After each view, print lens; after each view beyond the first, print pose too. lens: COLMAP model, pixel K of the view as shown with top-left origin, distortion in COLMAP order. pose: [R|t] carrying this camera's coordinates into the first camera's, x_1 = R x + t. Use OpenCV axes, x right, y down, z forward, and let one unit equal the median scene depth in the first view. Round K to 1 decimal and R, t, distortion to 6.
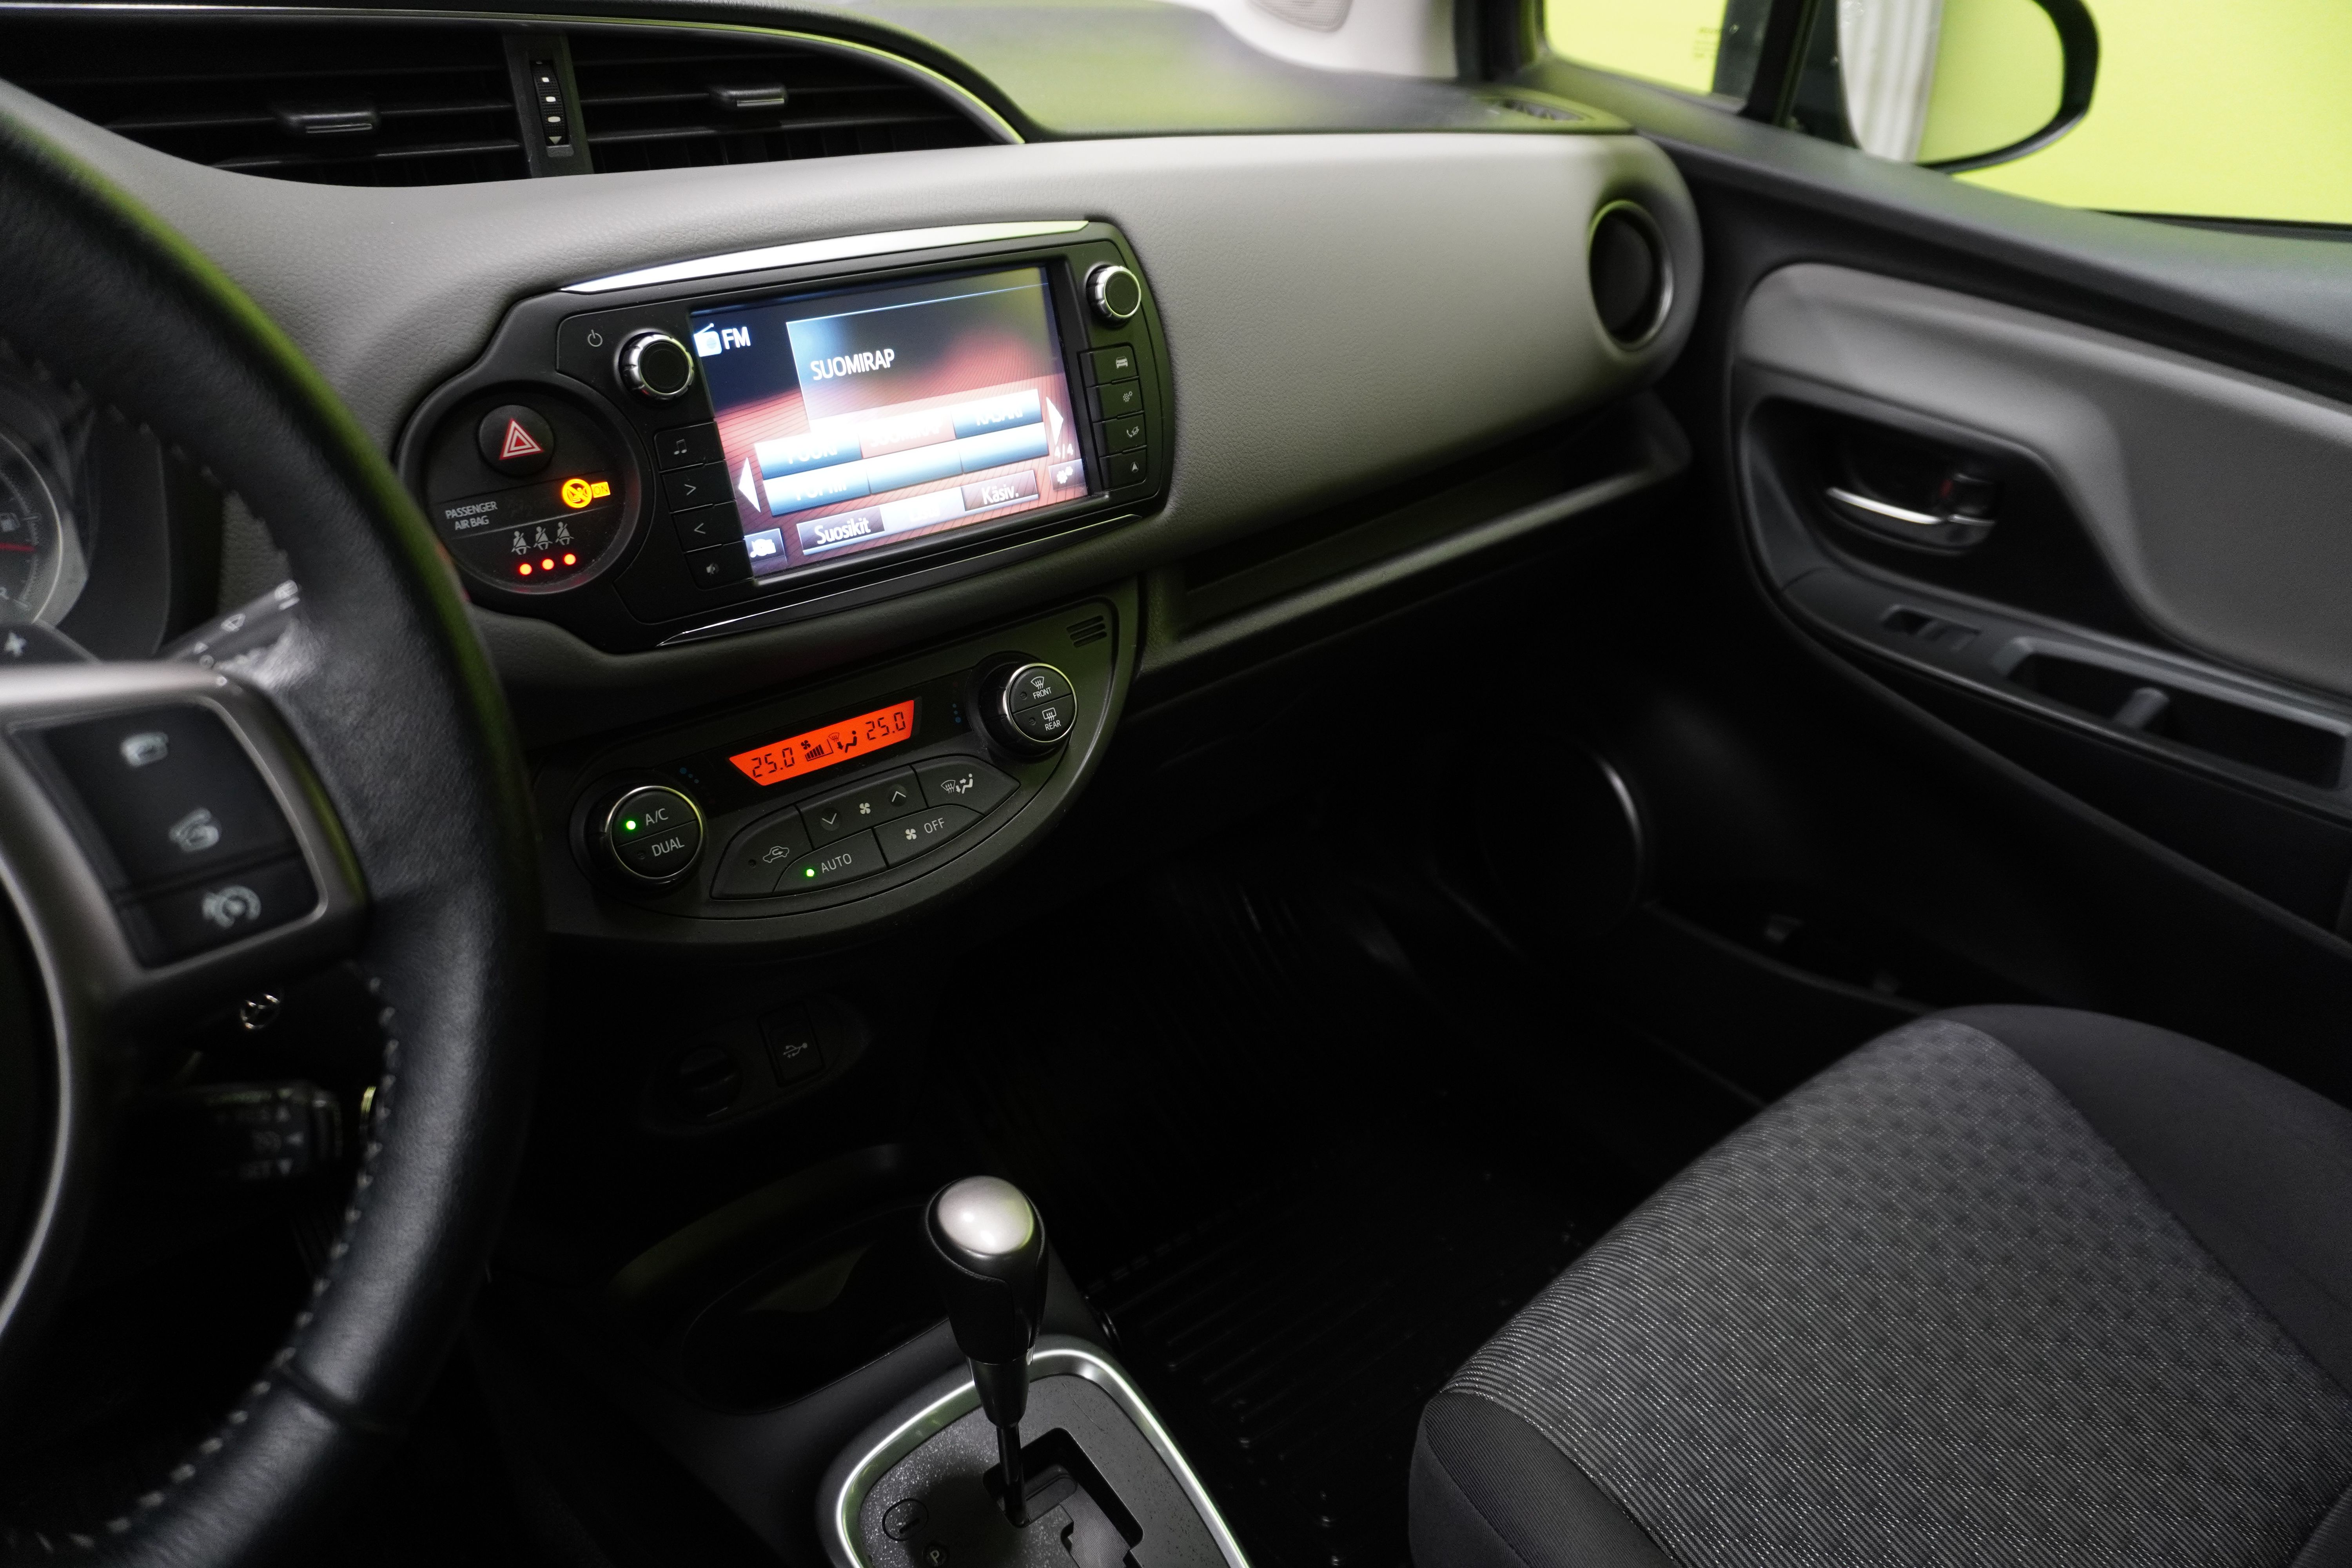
lens RADIAL K [[1596.9, 0, 1177.8], [0, 1596.9, 792.9], [0, 0, 1]] dist [-0.026750, 0.011138]
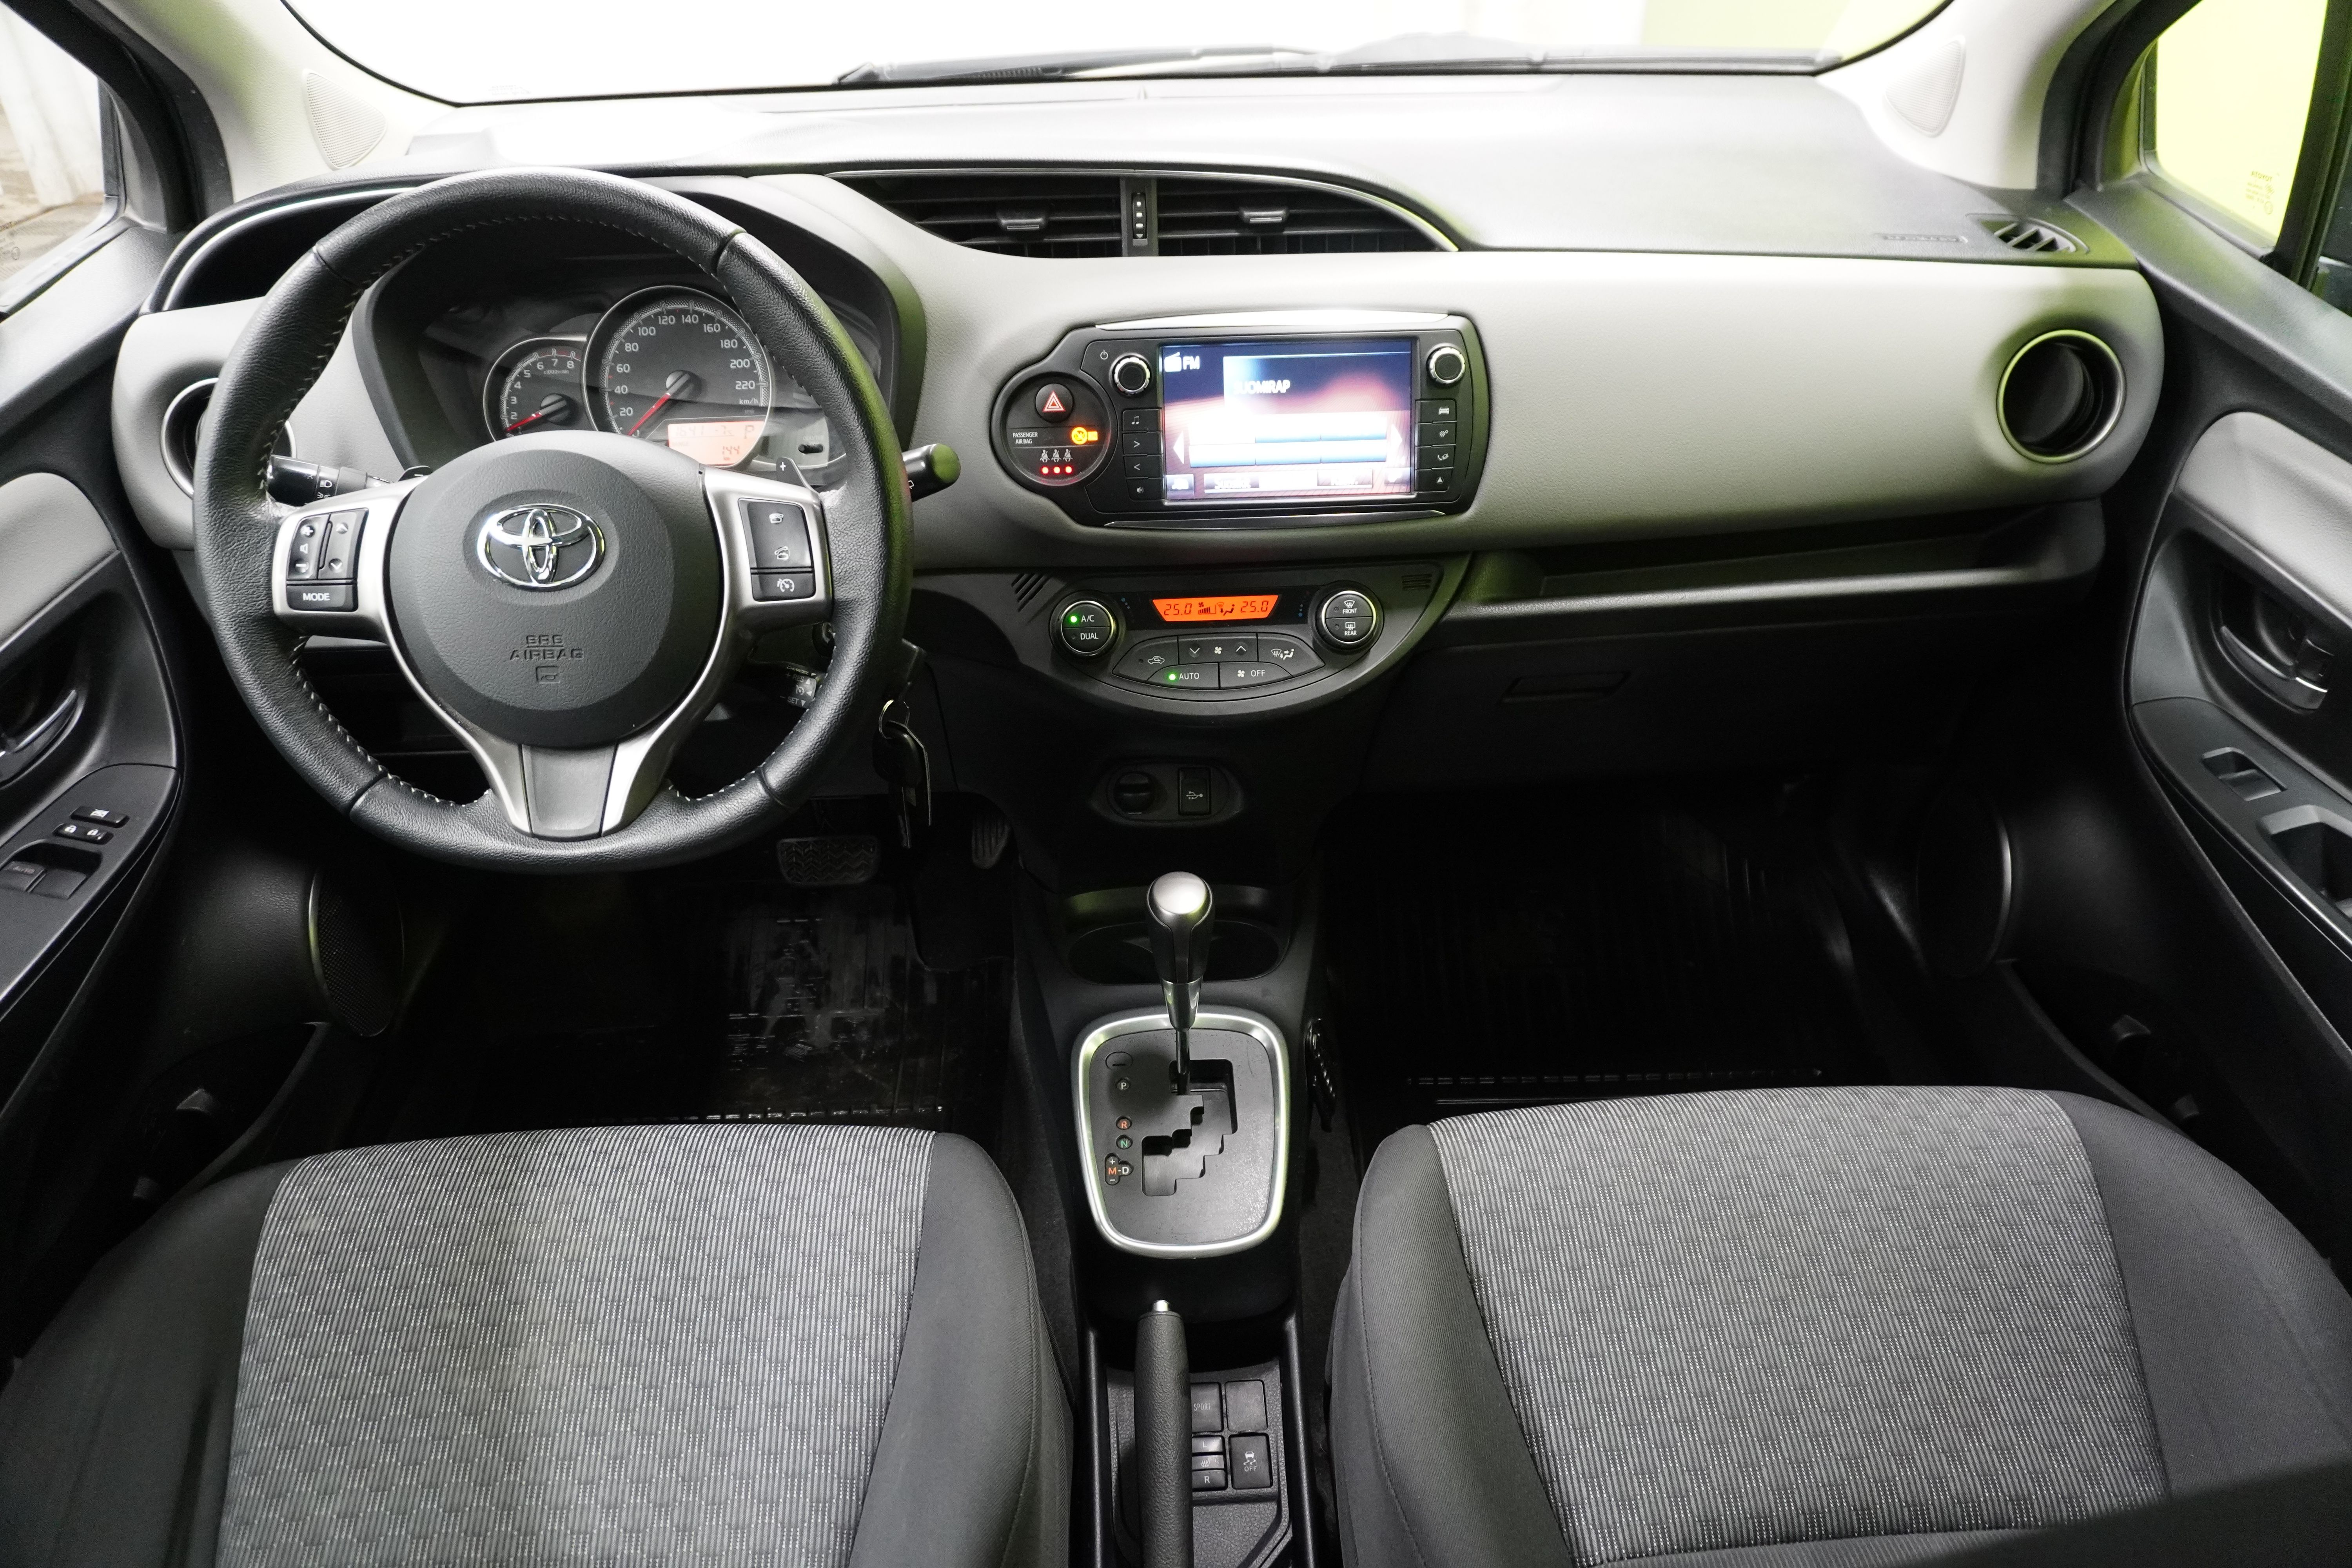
lens RADIAL K [[1596.9, 0, 1173.2], [0, 1596.9, 785.5], [0, 0, 1]] dist [-0.026750, 0.011138]
pose [[0.786009, 0.302393, -0.539211, 0.732456], [-0.269770, 0.952552, 0.140954, -0.080902], [0.556250, 0.034672, 0.830291, -0.410210]]
